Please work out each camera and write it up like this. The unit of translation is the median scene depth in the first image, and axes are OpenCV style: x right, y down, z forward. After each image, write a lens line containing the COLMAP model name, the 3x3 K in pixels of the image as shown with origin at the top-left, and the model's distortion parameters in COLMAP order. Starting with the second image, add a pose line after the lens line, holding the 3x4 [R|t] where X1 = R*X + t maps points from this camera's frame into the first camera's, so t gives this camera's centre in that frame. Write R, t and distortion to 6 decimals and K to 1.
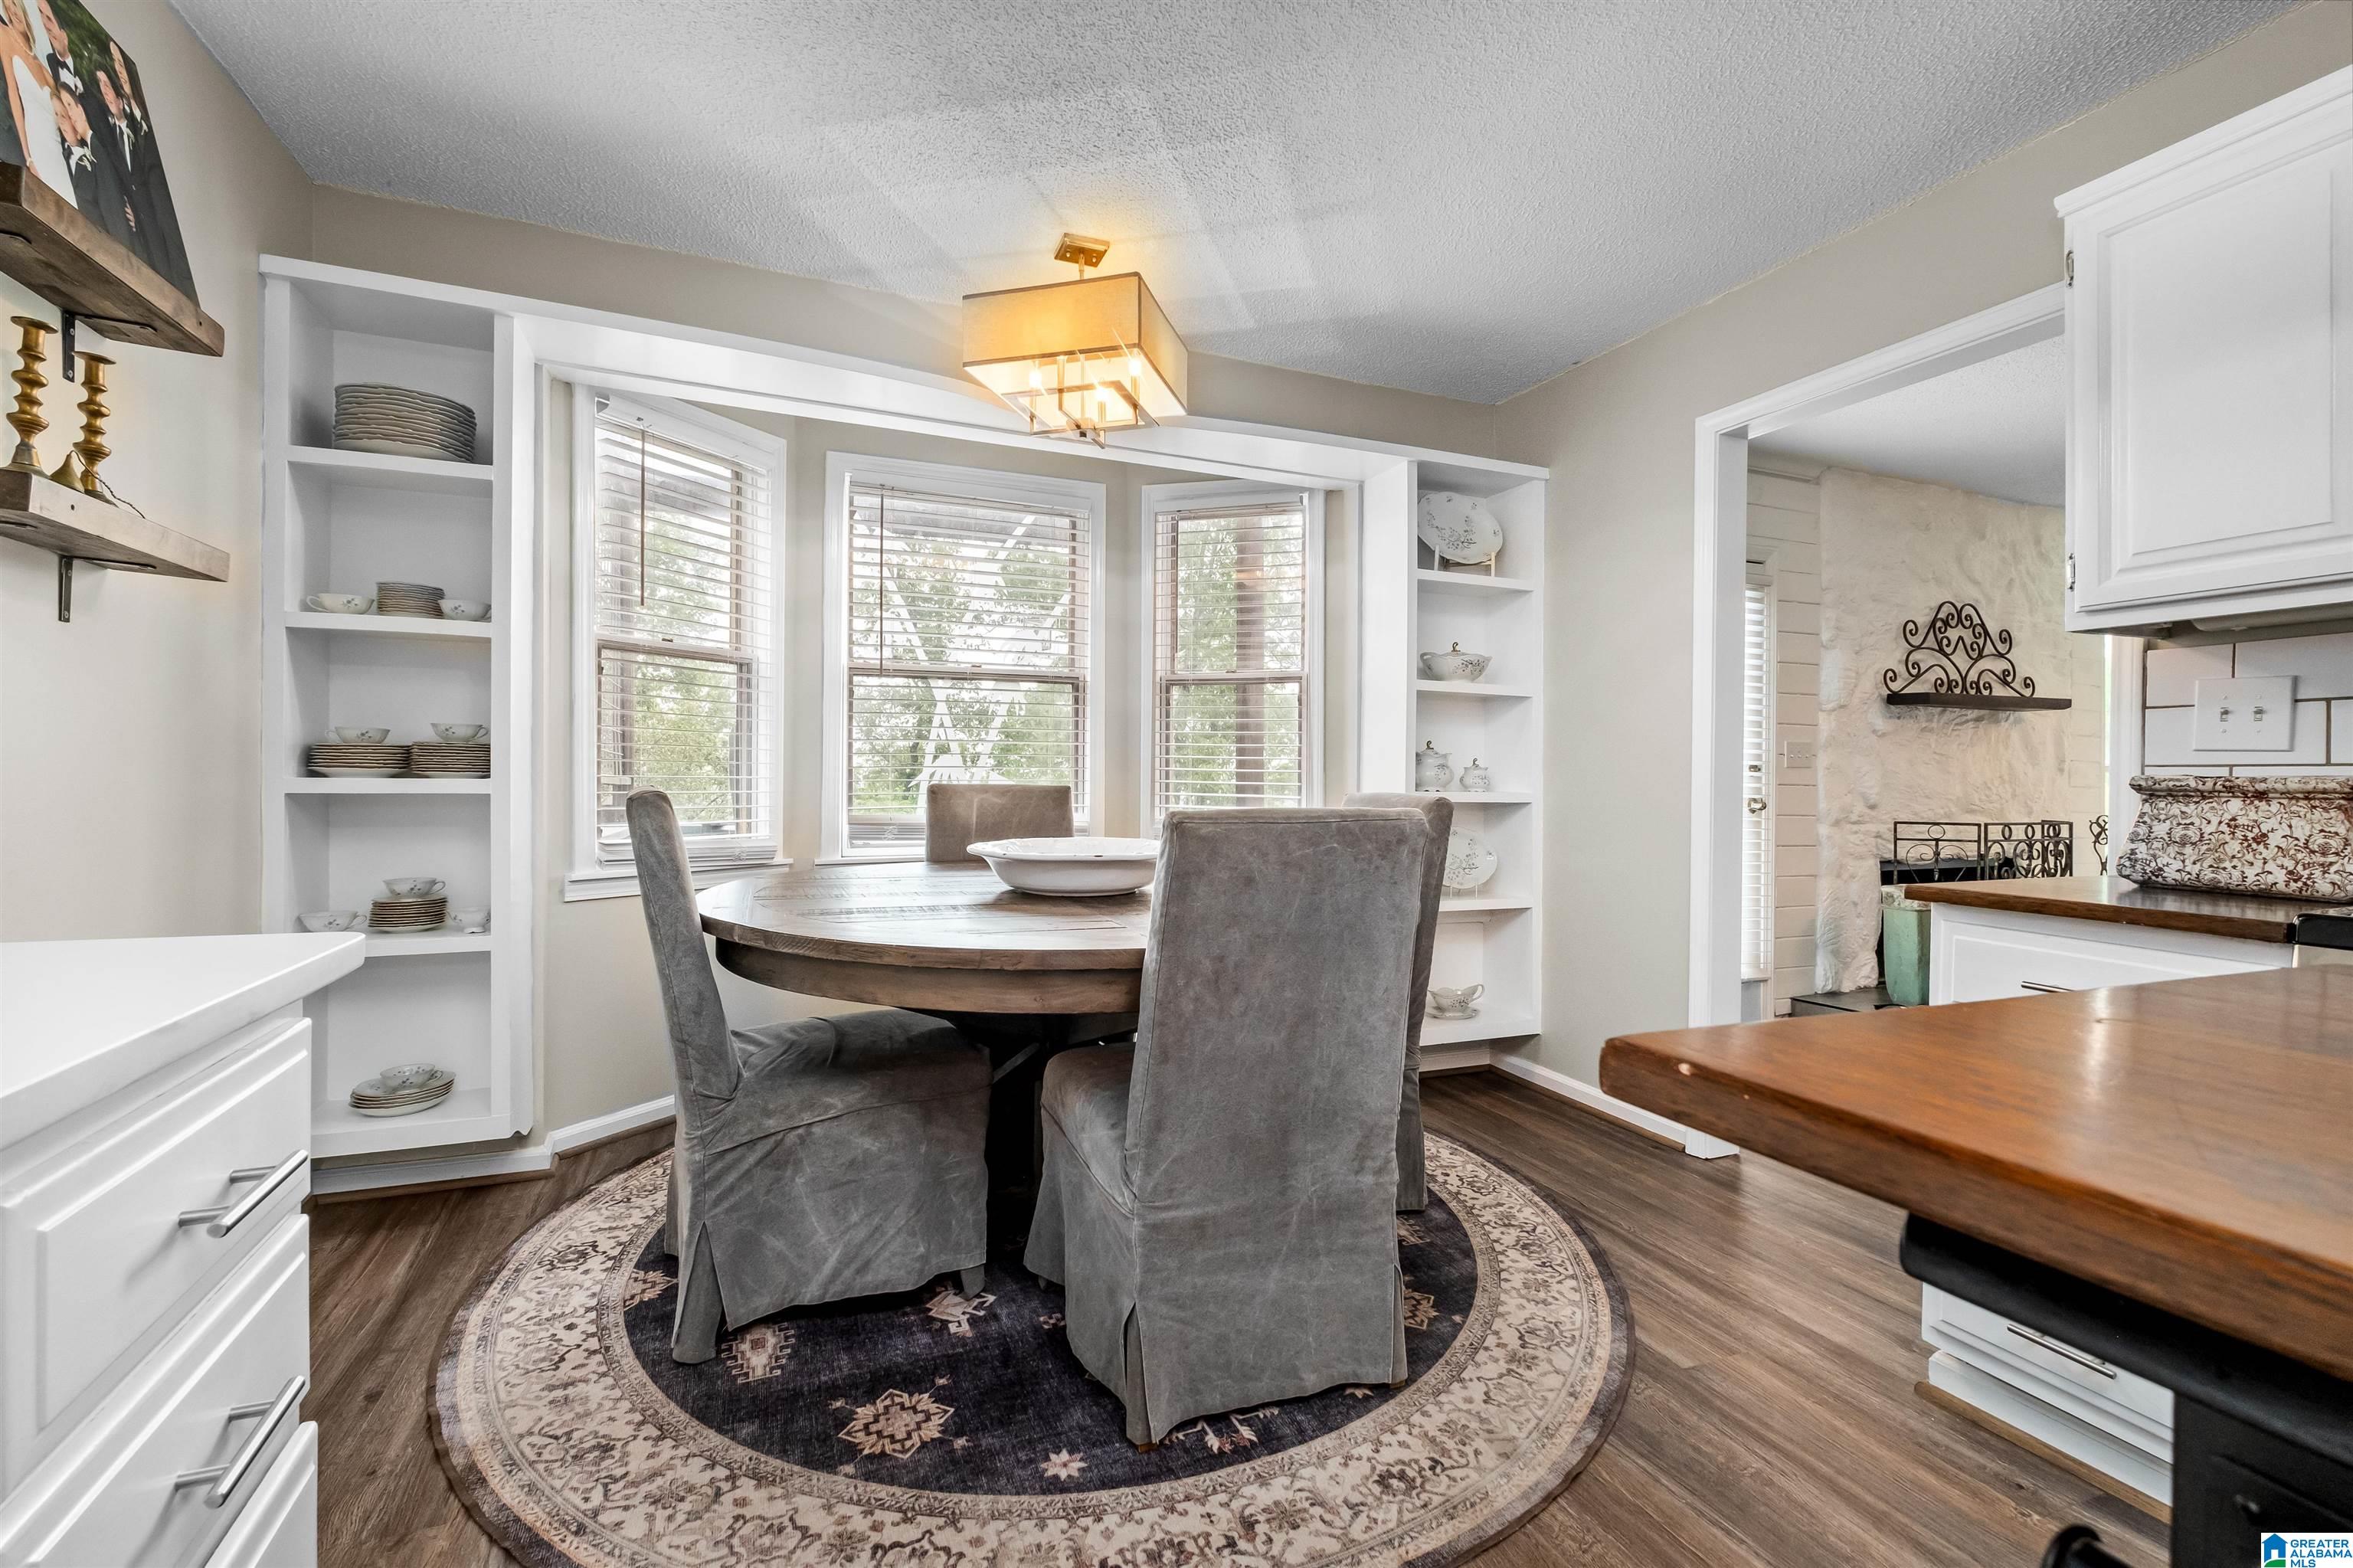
lens RADIAL K [[1020.4, 0, 1184.0], [0, 1020.4, 784.7], [0, 0, 1]] dist [-0.003590, -0.000242]
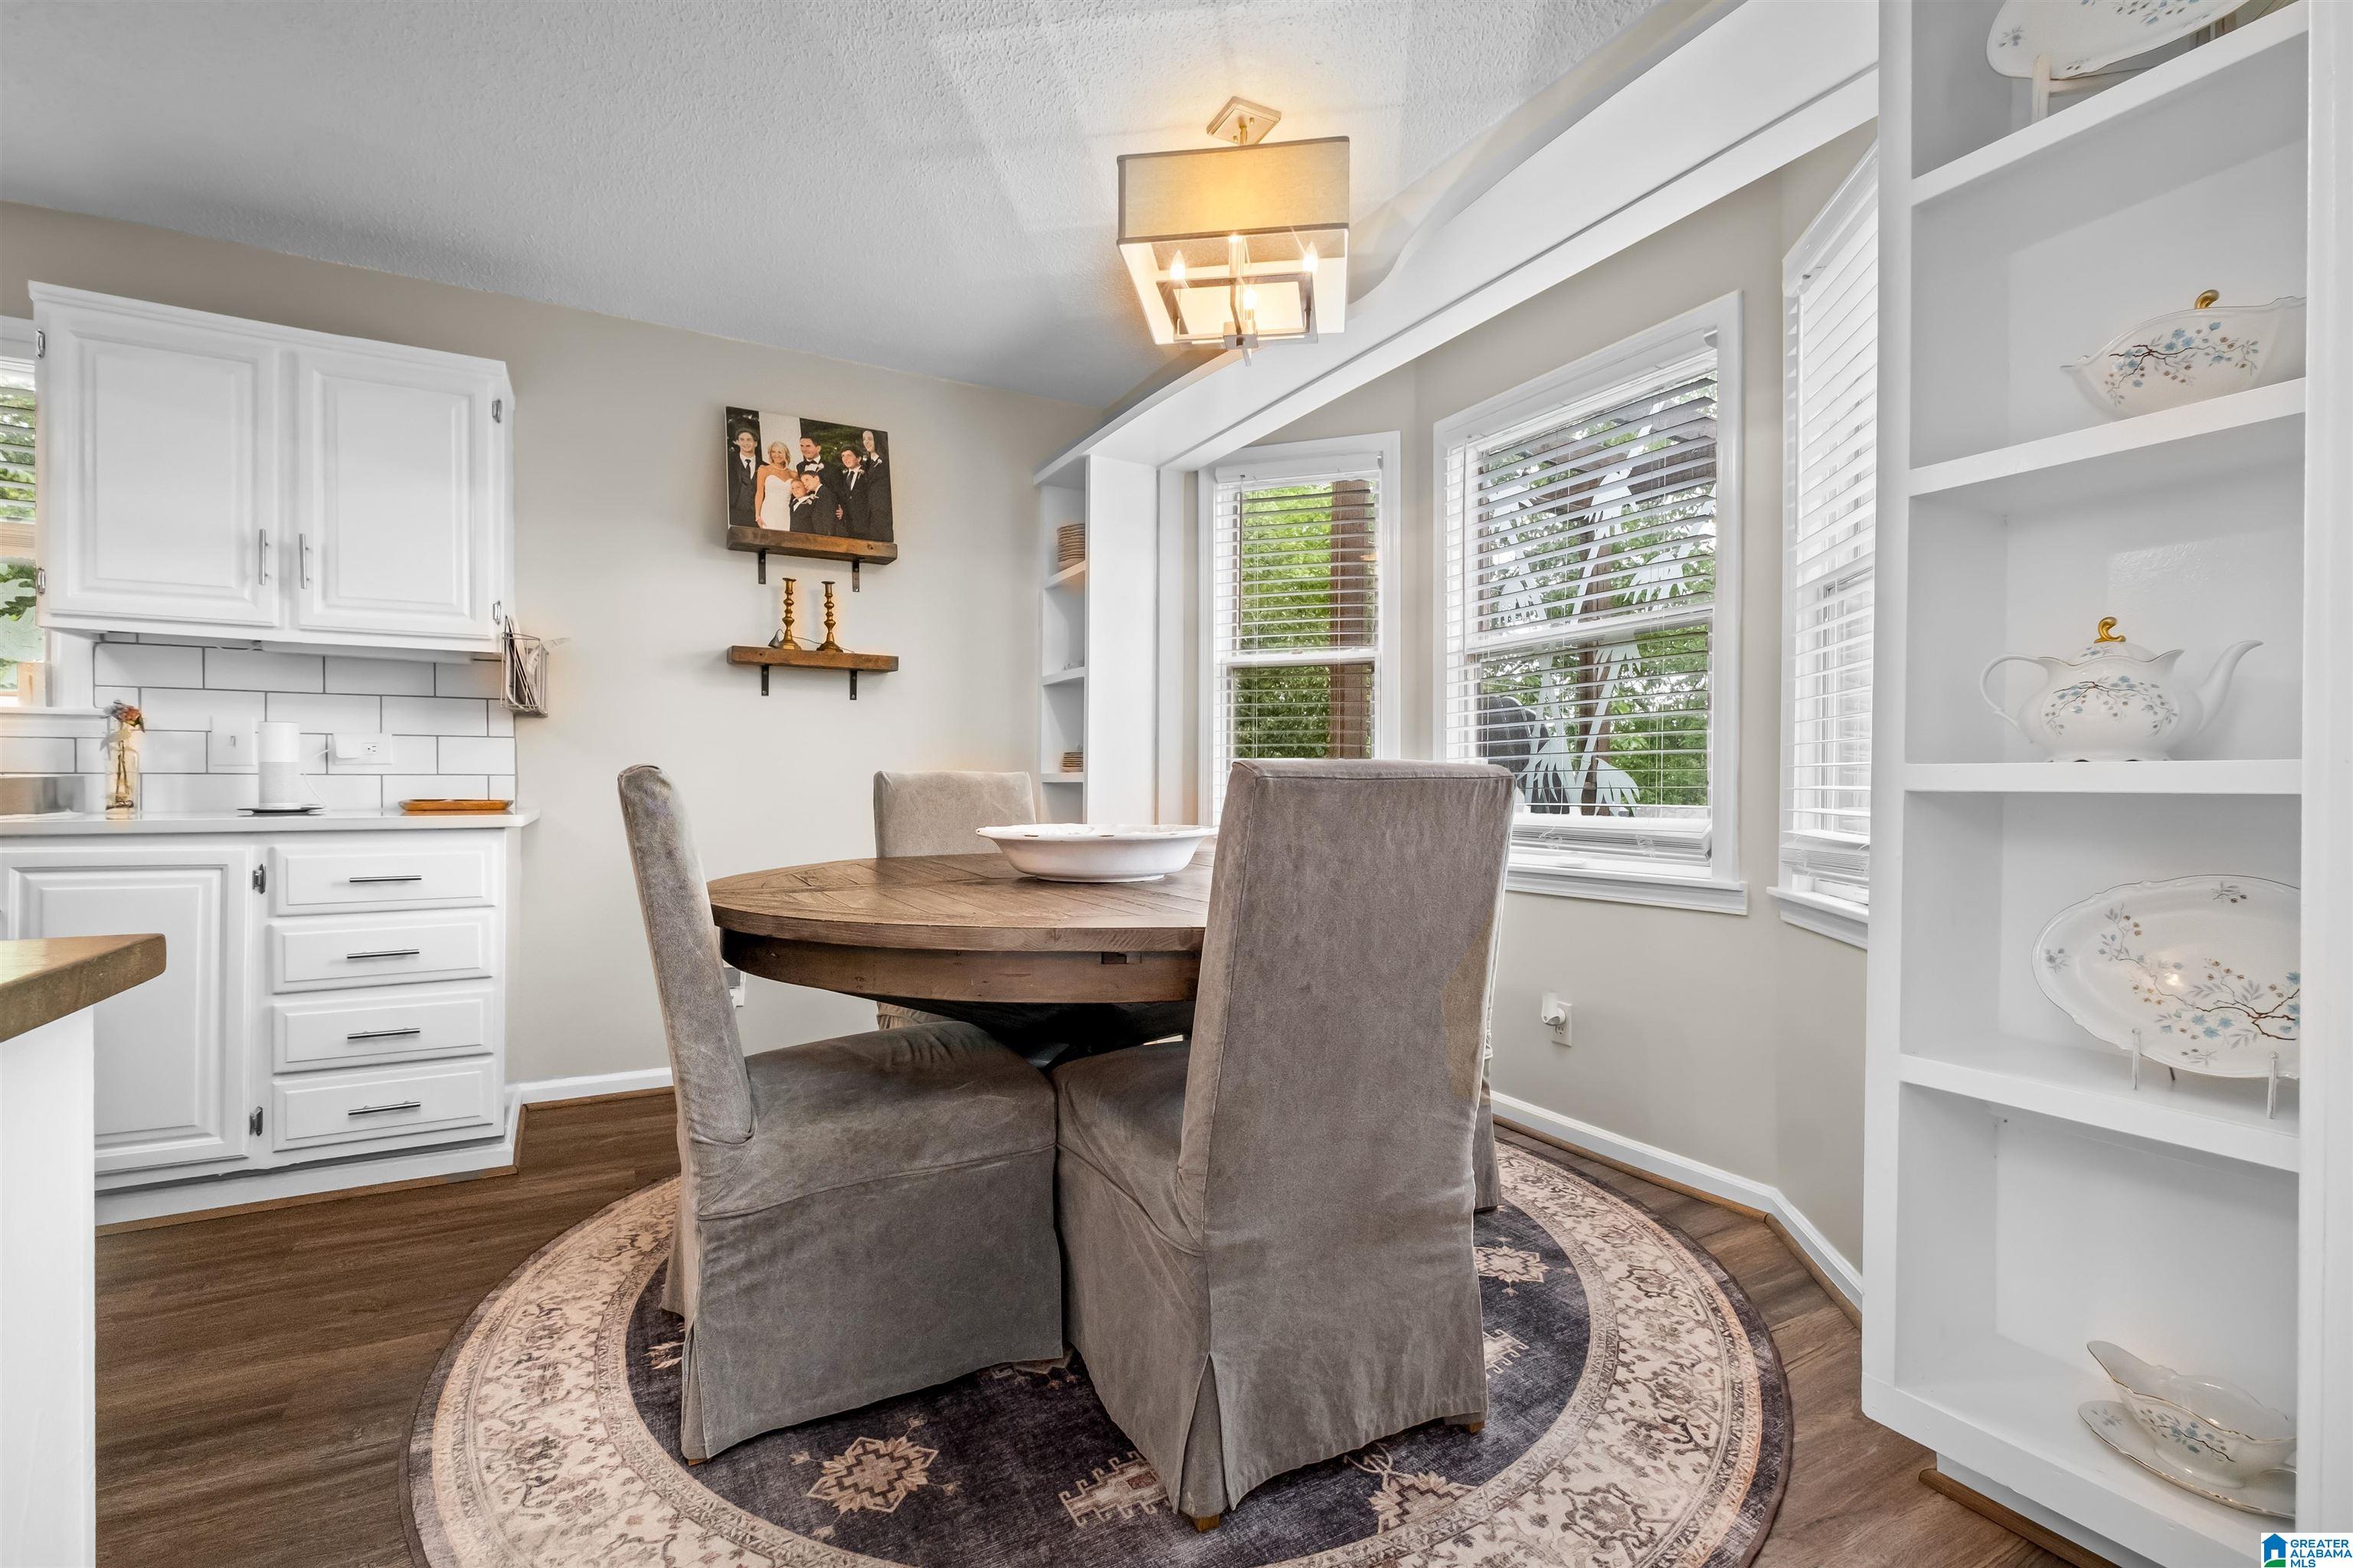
lens RADIAL K [[1020.4, 0, 1184.0], [0, 1020.4, 784.7], [0, 0, 1]] dist [-0.003590, -0.000242]
pose [[0.116494, -0.004488, -0.993181, 0.429995], [-0.006677, 0.999964, -0.005302, 0.010619], [0.993169, 0.007249, 0.116460, 0.508734]]
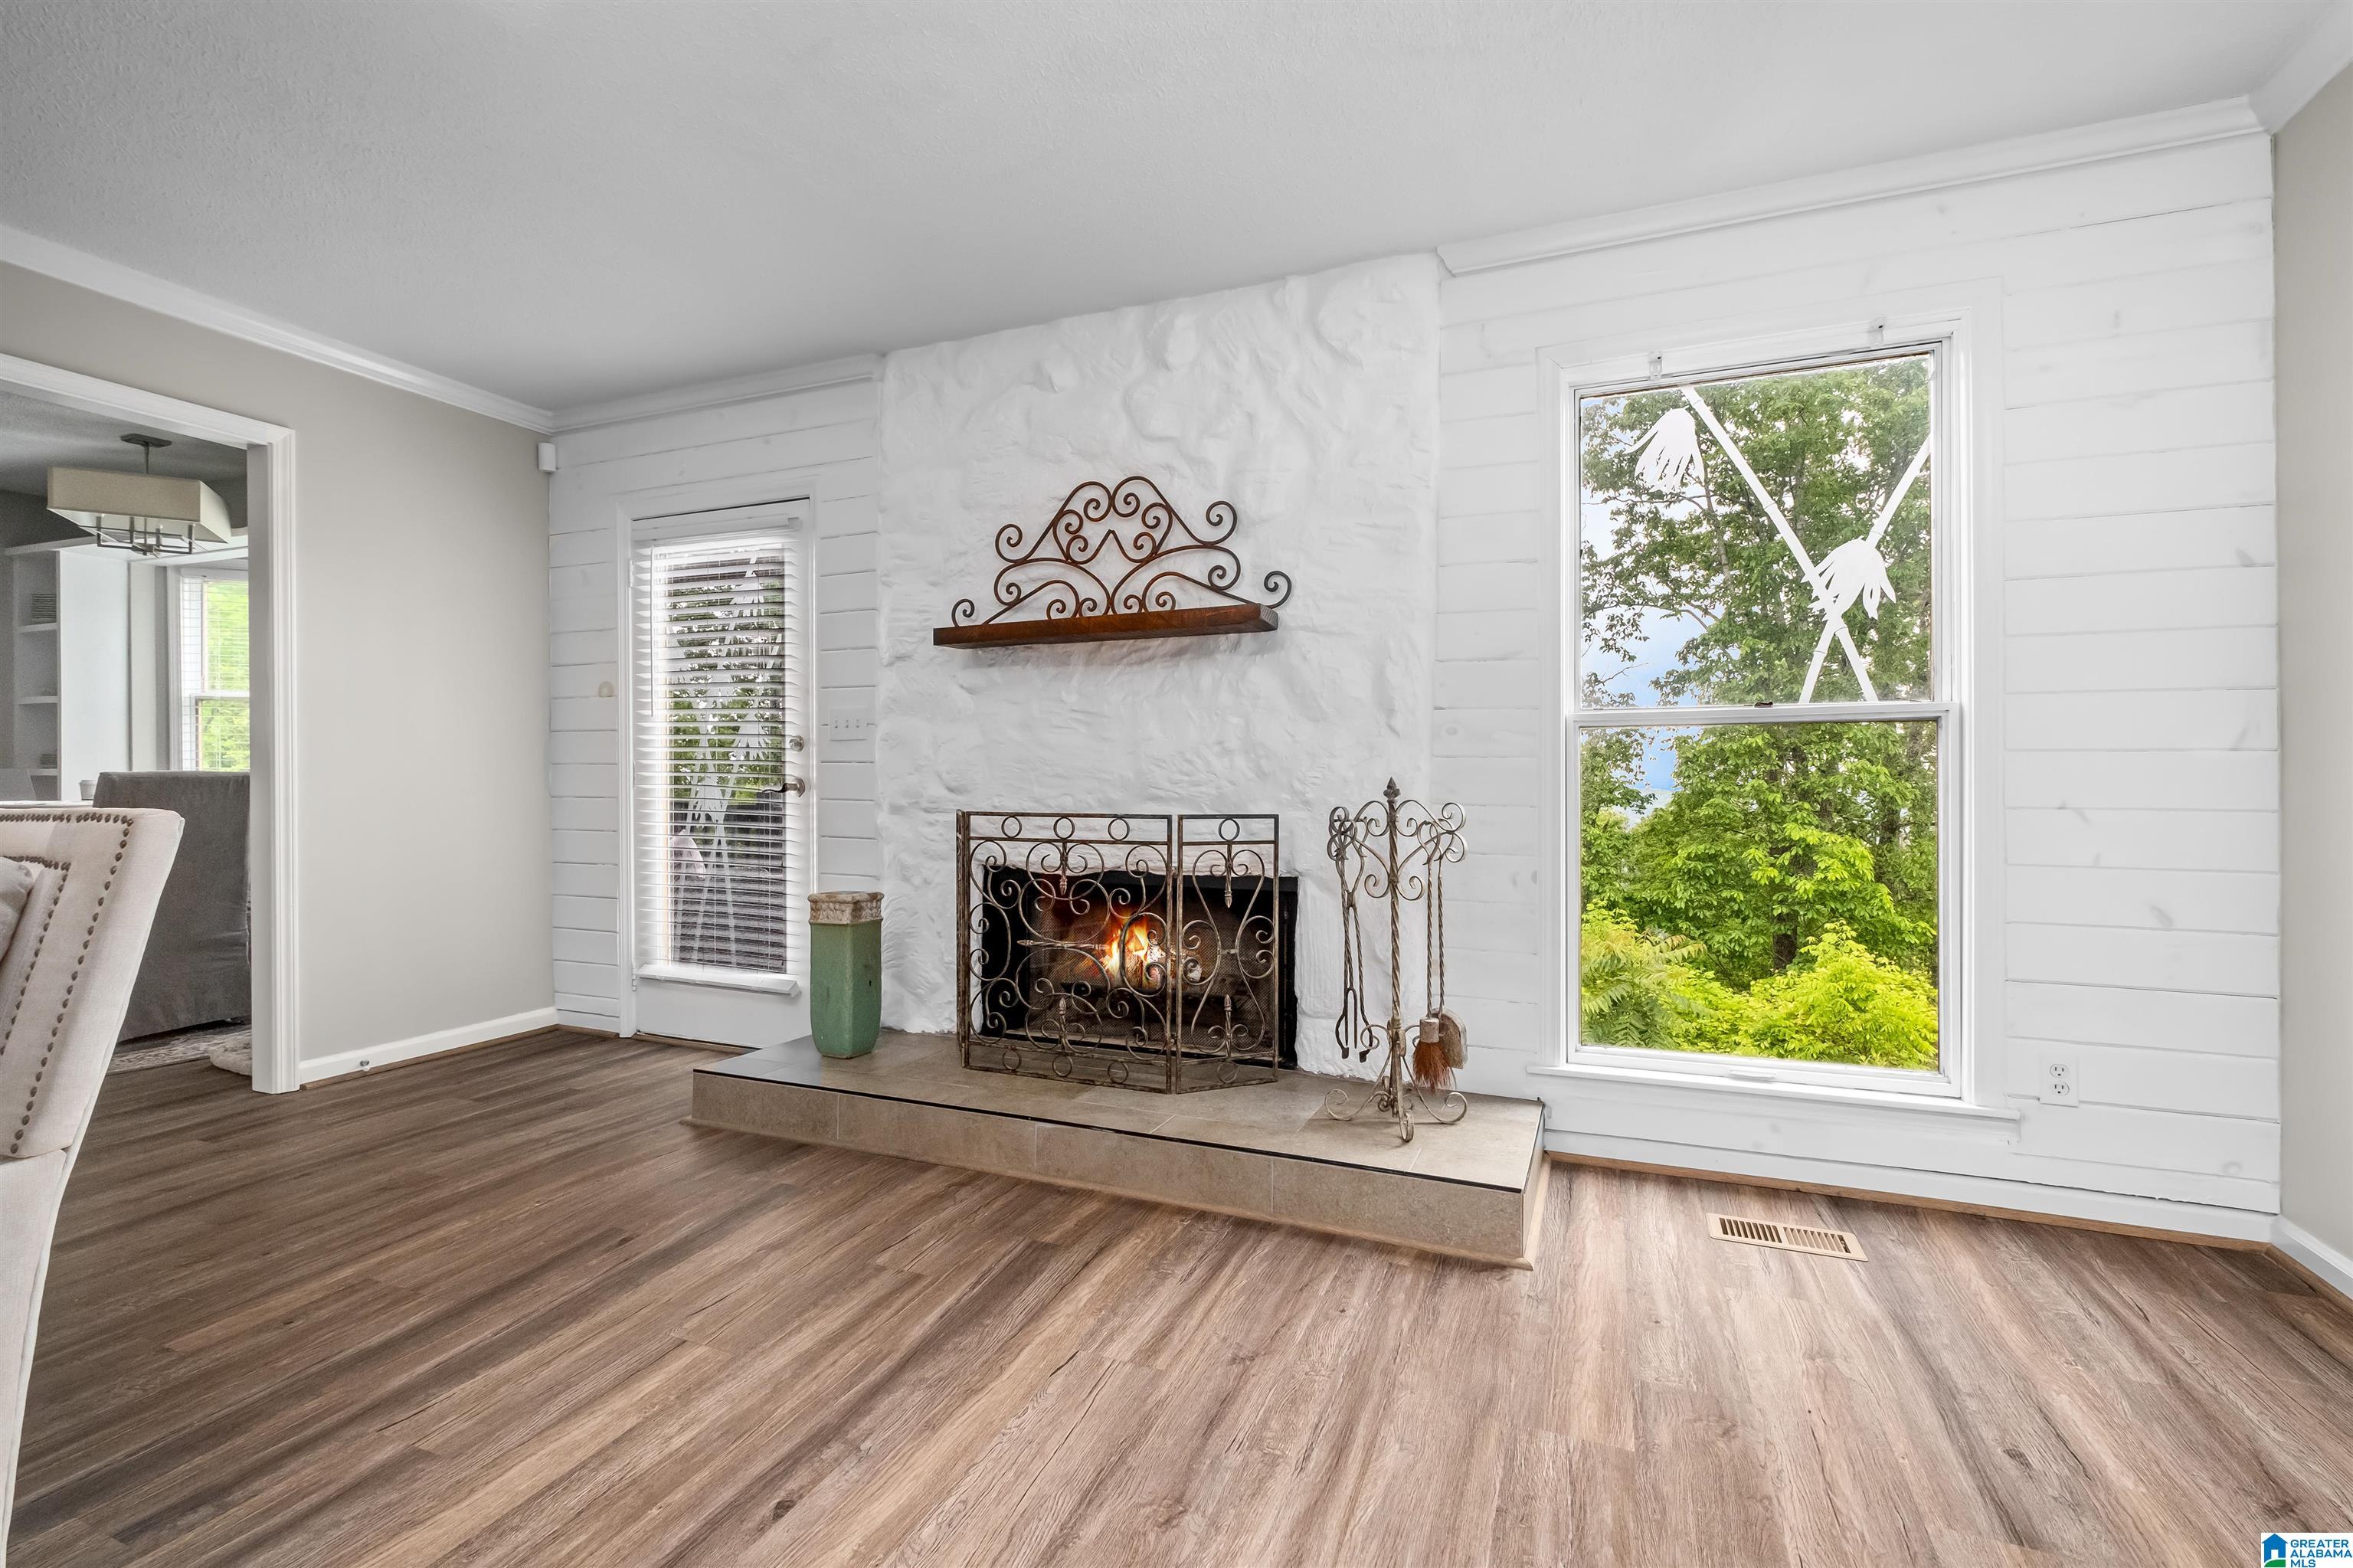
lens RADIAL K [[1020.4, 0, 1184.0], [0, 1020.4, 784.7], [0, 0, 1]] dist [-0.003590, -0.000242]
pose [[0.726436, -0.004470, -0.687219, 1.268874], [0.008013, 0.999966, 0.001966, 0.017802], [0.687187, -0.006935, 0.726447, 0.559933]]
